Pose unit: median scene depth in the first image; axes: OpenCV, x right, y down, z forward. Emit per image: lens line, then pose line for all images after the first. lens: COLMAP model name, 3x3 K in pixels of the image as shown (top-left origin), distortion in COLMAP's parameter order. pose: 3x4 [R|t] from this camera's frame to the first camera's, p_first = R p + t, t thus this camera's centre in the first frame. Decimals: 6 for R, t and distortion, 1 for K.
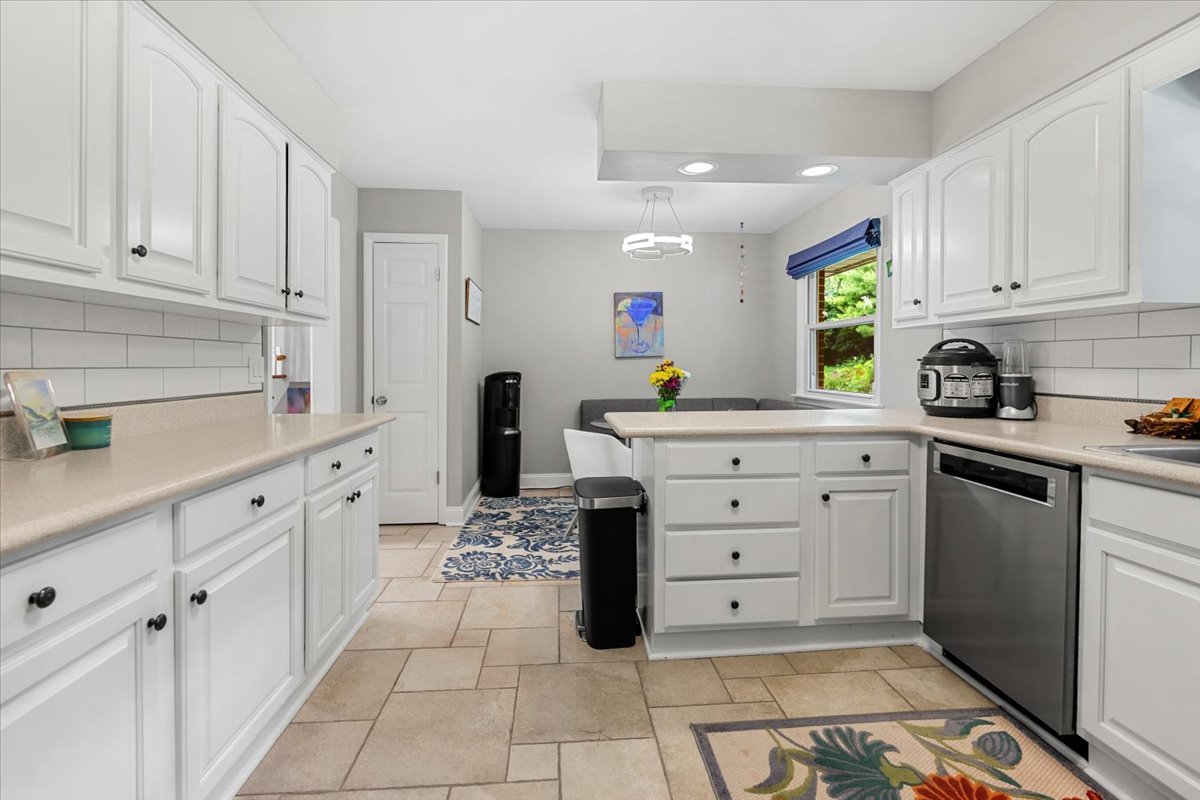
lens RADIAL K [[644.3, 0, 608.8], [0, 644.3, 368.3], [0, 0, 1]] dist [-0.000926, 0.000350]
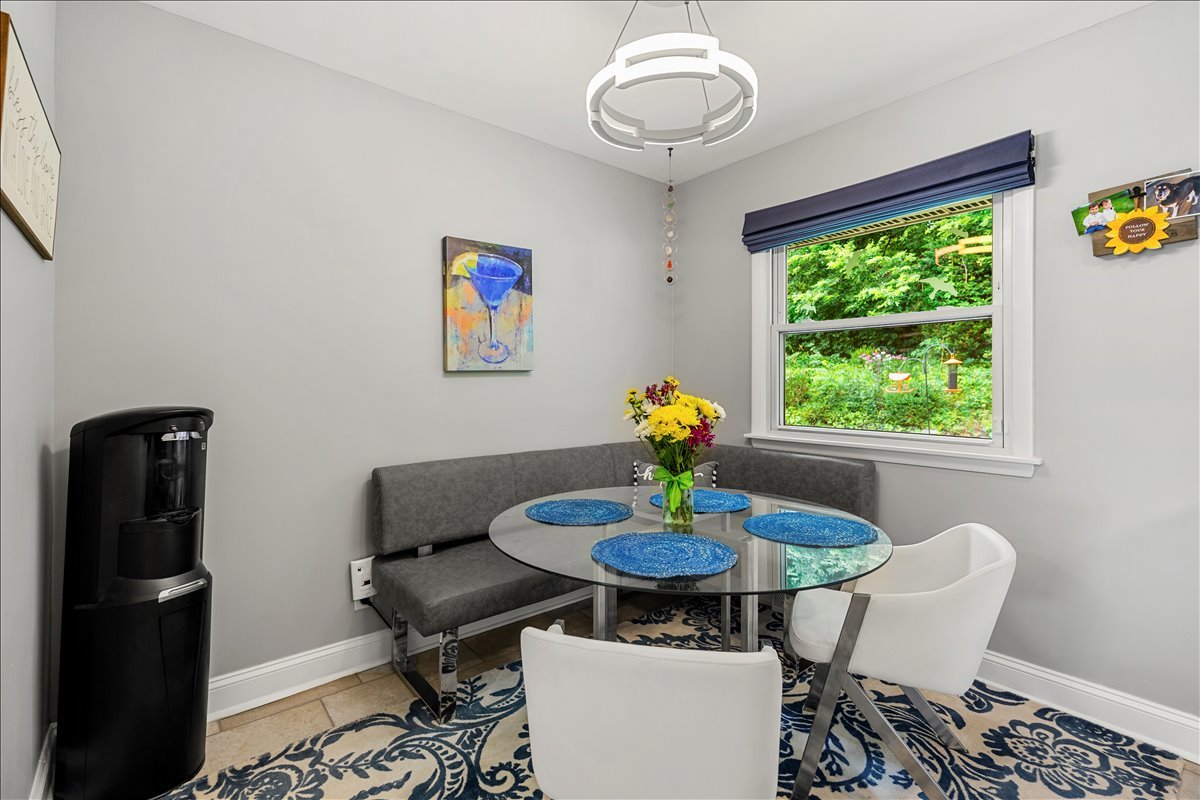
lens RADIAL K [[536.4, 0, 592.3], [0, 536.4, 378.6], [0, 0, 1]] dist [-0.002757, 0.000334]
pose [[0.816137, 0.009888, 0.577774, -0.130956], [-0.002870, 0.999911, -0.013058, -0.006665], [-0.577852, 0.008999, 0.816092, 0.613492]]
